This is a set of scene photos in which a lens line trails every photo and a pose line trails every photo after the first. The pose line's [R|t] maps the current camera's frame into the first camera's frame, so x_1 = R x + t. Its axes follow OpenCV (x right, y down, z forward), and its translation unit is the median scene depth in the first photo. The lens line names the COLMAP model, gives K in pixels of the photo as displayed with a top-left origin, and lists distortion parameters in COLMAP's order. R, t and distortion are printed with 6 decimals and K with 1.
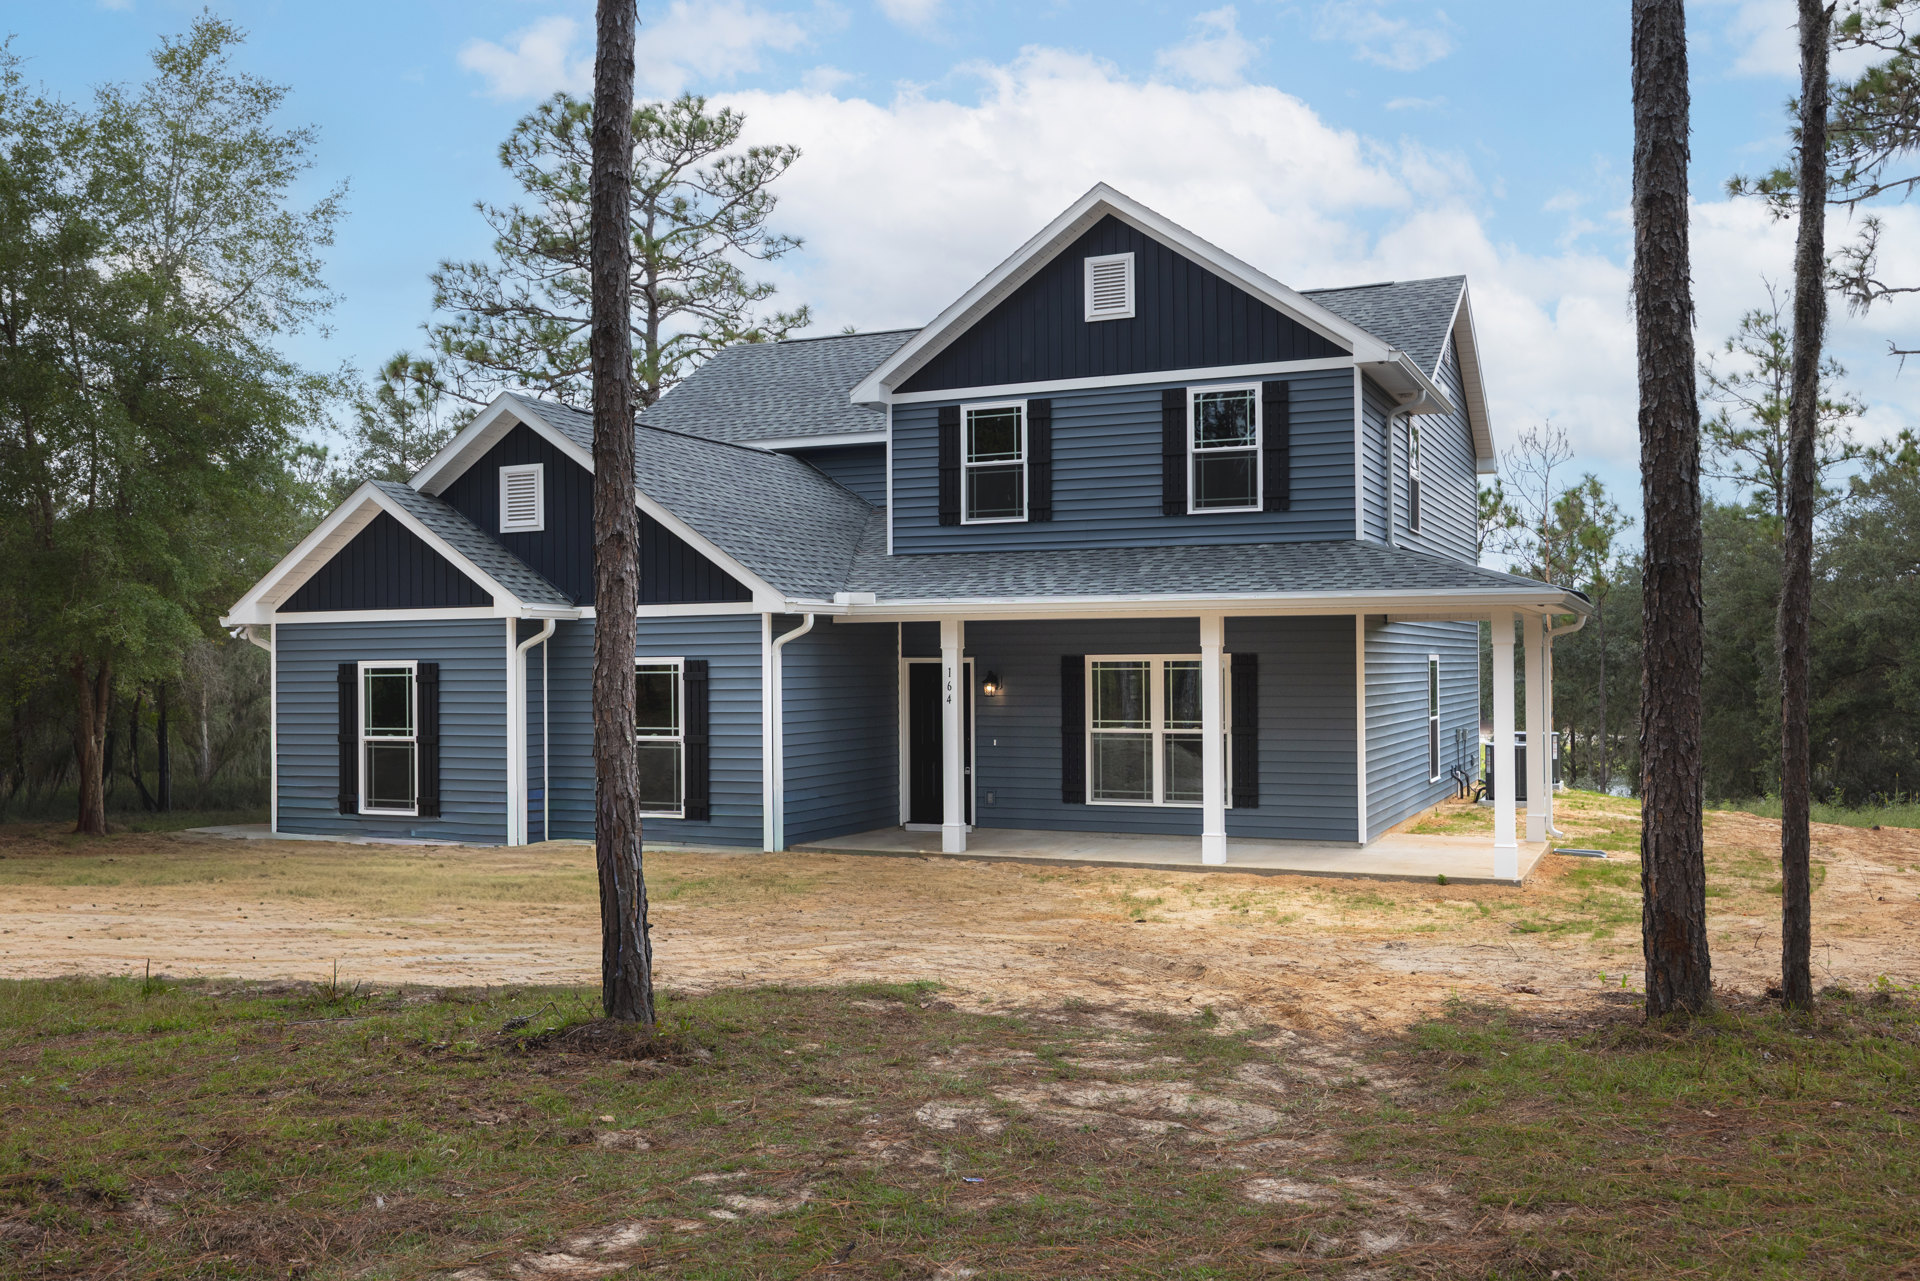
lens RADIAL K [[1718.9, 0, 913.0], [0, 1718.9, 677.1], [0, 0, 1]] dist [-0.091000, 0.251019]
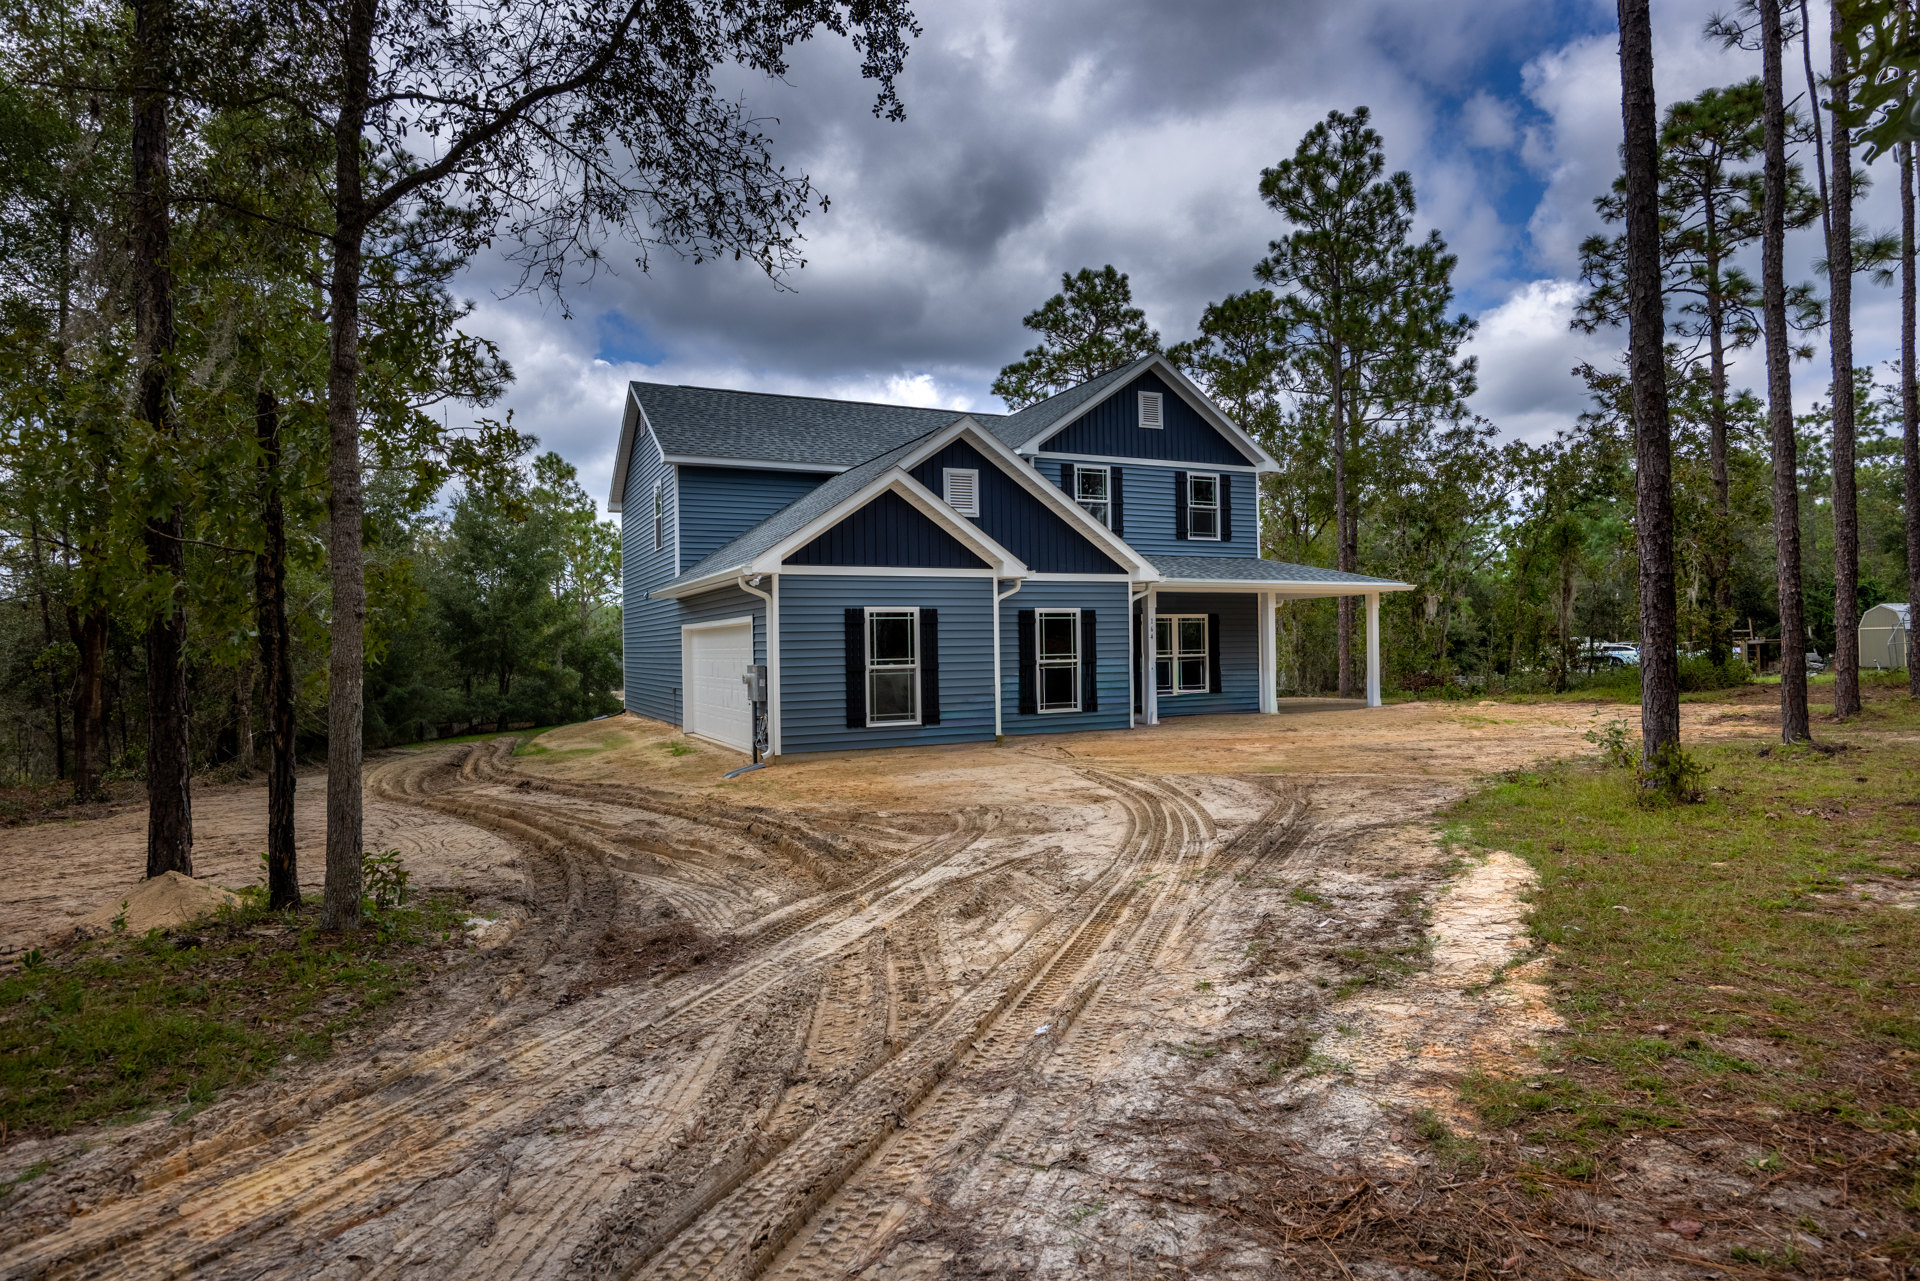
lens RADIAL K [[1071.2, 0, 945.9], [0, 1071.2, 672.9], [0, 0, 1]] dist [0.001312, -0.000030]
pose [[0.636122, -0.023508, 0.771230, -0.896764], [0.012591, 0.999719, 0.020087, 0.024489], [-0.771486, -0.003067, 0.636239, 0.441646]]
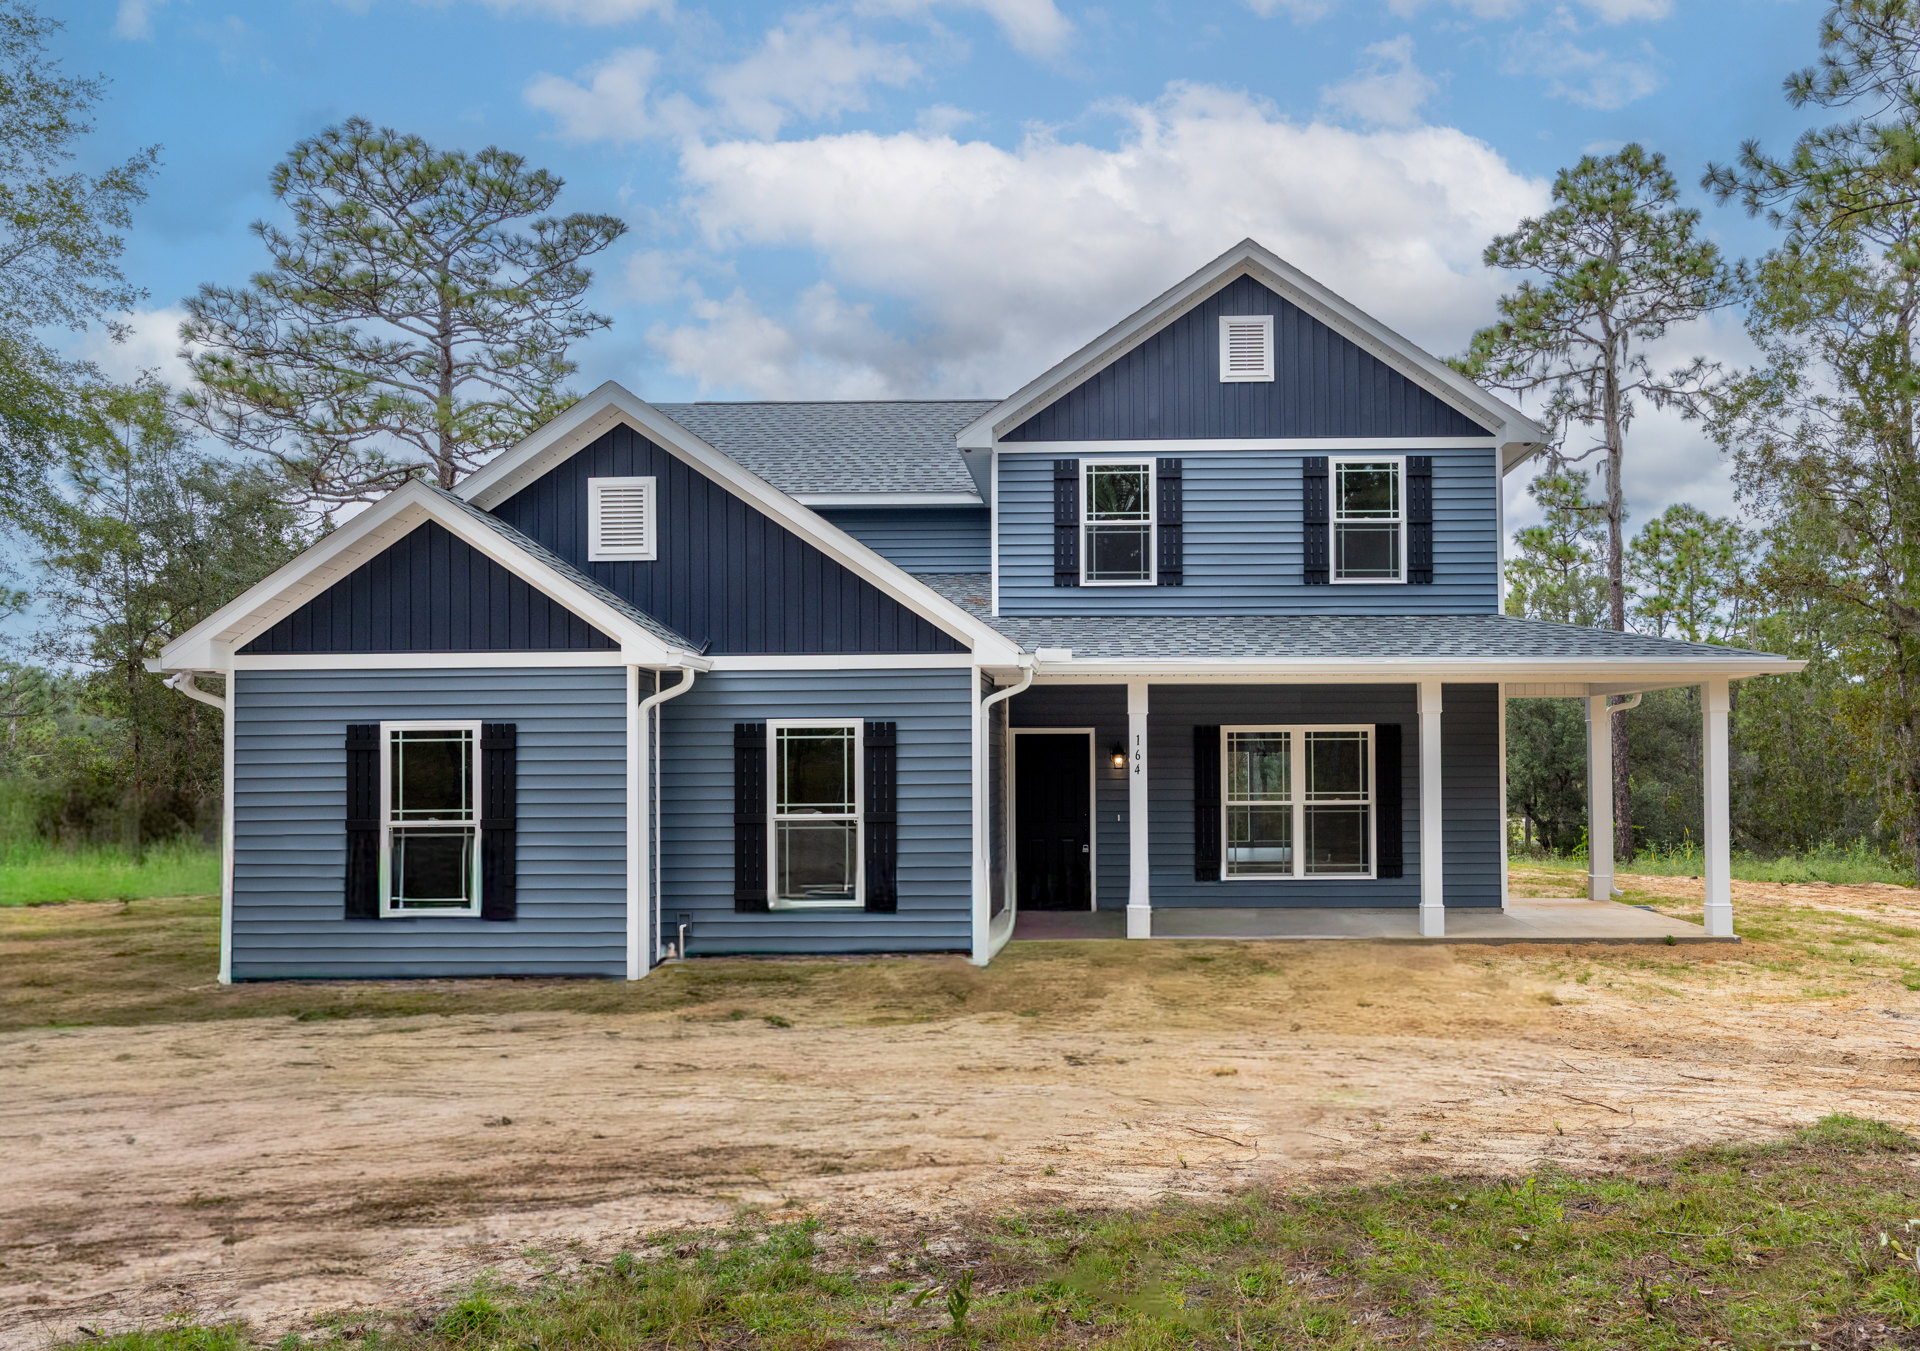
lens RADIAL K [[1419.1, 0, 1106.3], [0, 1419.1, 749.5], [0, 0, 1]] dist [-0.041329, 0.028956]
pose [[0.906508, 0.004852, 0.422161, -0.294667], [0.004147, 0.999783, -0.020395, 0.016710], [-0.422169, 0.020239, 0.906291, 0.304580]]
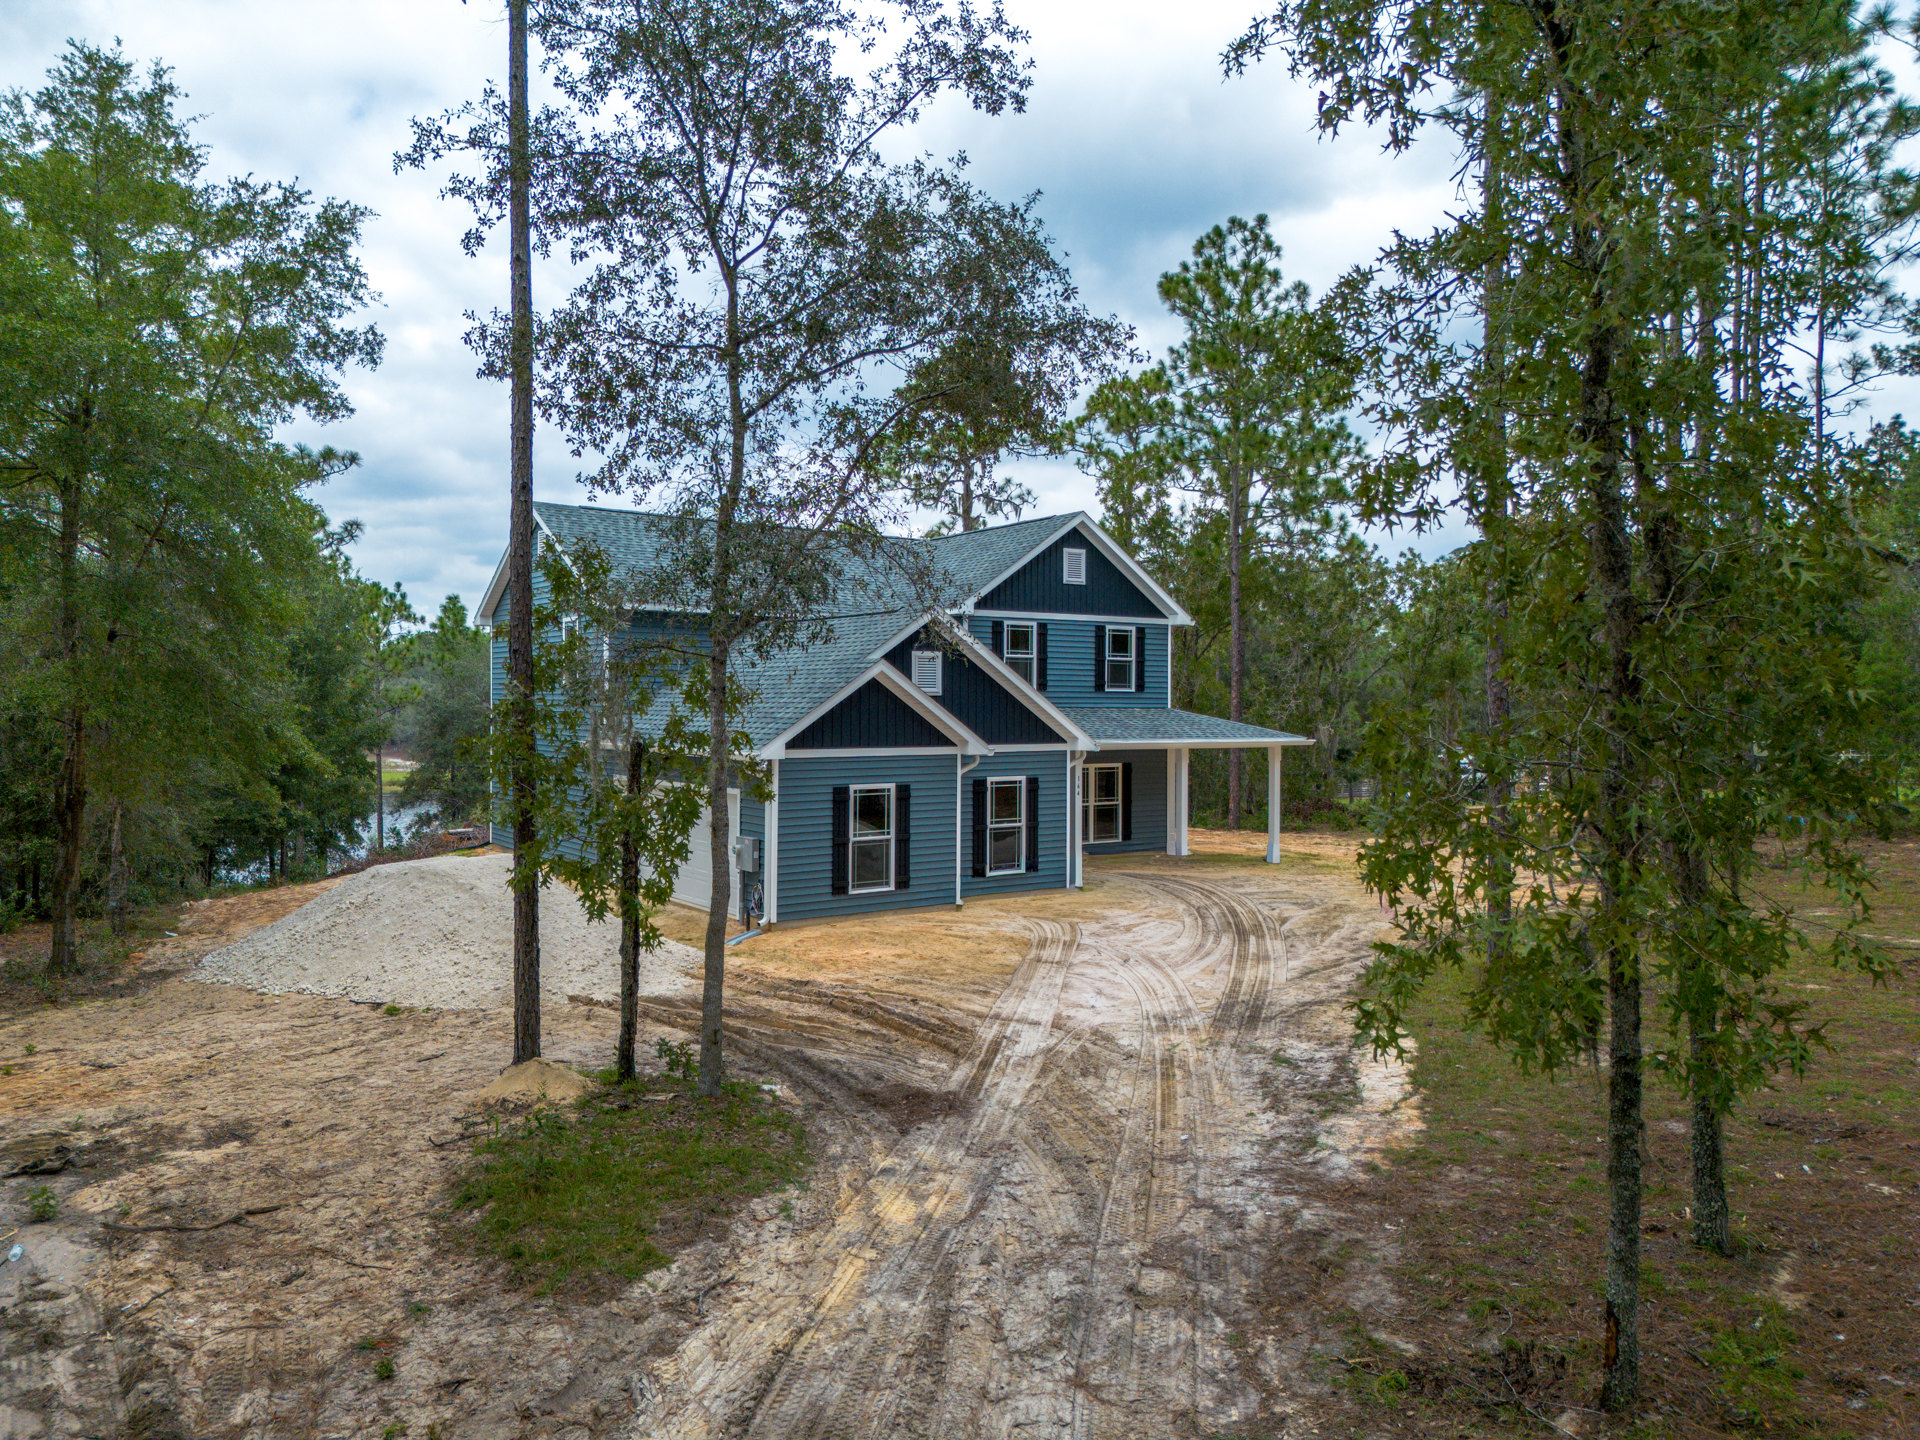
lens RADIAL K [[1387.0, 0, 927.0], [0, 1387.0, 720.4], [0, 0, 1]] dist [0.054655, -0.068553]
pose [[0.504129, -0.005093, 0.863613, -1.266081], [-0.009263, 0.999893, 0.011303, -0.075087], [-0.863578, -0.013698, 0.504028, 0.369700]]
